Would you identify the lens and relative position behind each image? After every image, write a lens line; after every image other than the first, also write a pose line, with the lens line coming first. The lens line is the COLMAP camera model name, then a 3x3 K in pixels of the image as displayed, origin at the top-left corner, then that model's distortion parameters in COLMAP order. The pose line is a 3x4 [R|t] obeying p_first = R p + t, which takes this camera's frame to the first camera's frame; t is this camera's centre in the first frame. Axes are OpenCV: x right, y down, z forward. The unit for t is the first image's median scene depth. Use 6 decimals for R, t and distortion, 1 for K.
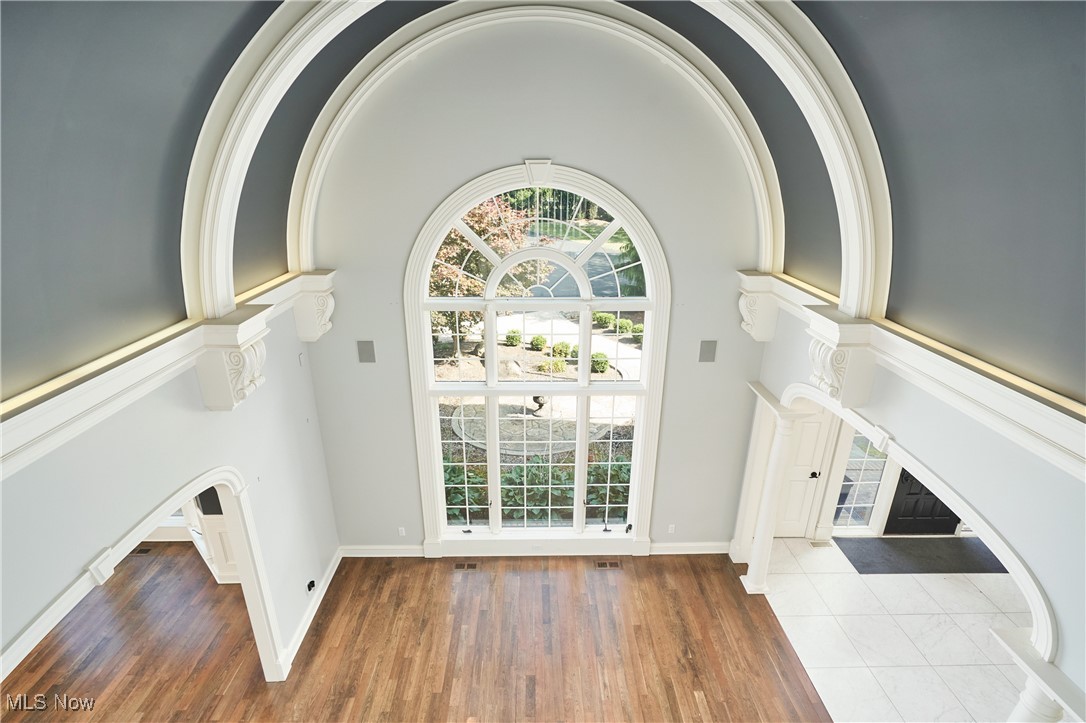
lens RADIAL K [[527.7, 0, 543.6], [0, 527.7, 361.1], [0, 0, 1]] dist [-0.004953, 0.000042]
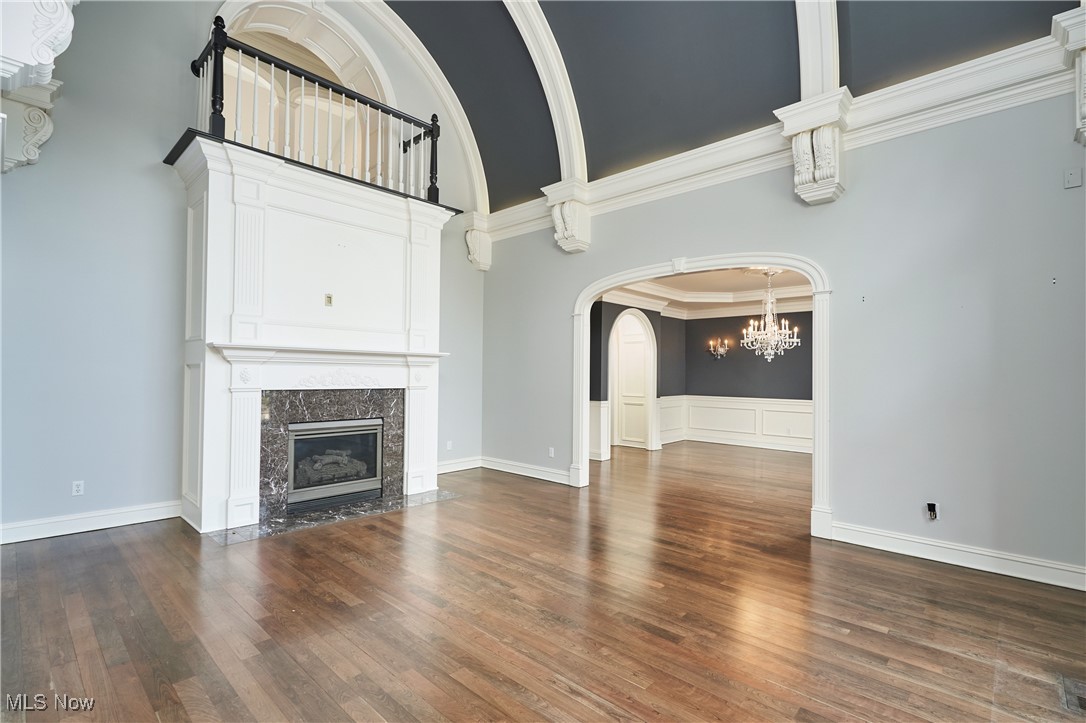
lens RADIAL K [[503.6, 0, 543.1], [0, 503.6, 364.3], [0, 0, 1]] dist [-0.000390, 0.000333]
pose [[-0.697609, -0.031911, -0.715767, 0.393578], [-0.268127, 0.938044, 0.219504, 0.232458], [0.664416, 0.345045, -0.662944, 1.018971]]
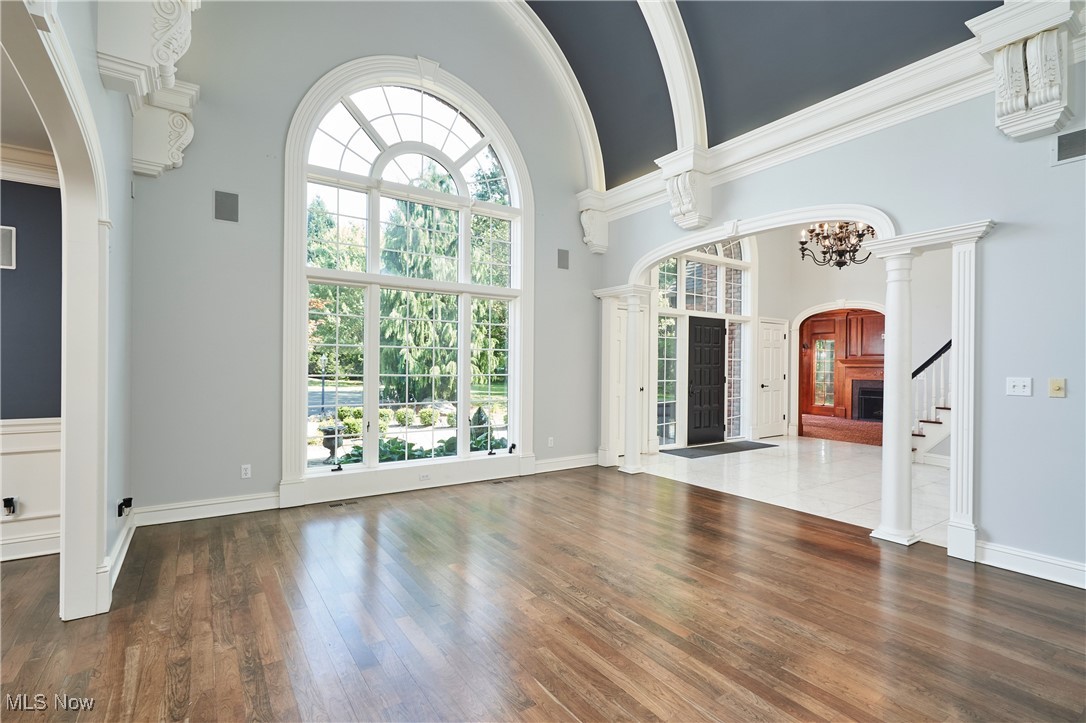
lens RADIAL K [[503.6, 0, 540.4], [0, 503.6, 362.3], [0, 0, 1]] dist [-0.000390, 0.000333]
pose [[0.839223, 0.003594, 0.543775, -0.350077], [0.191546, 0.933933, -0.301792, 0.535990], [-0.508934, 0.357429, 0.783090, 0.223720]]
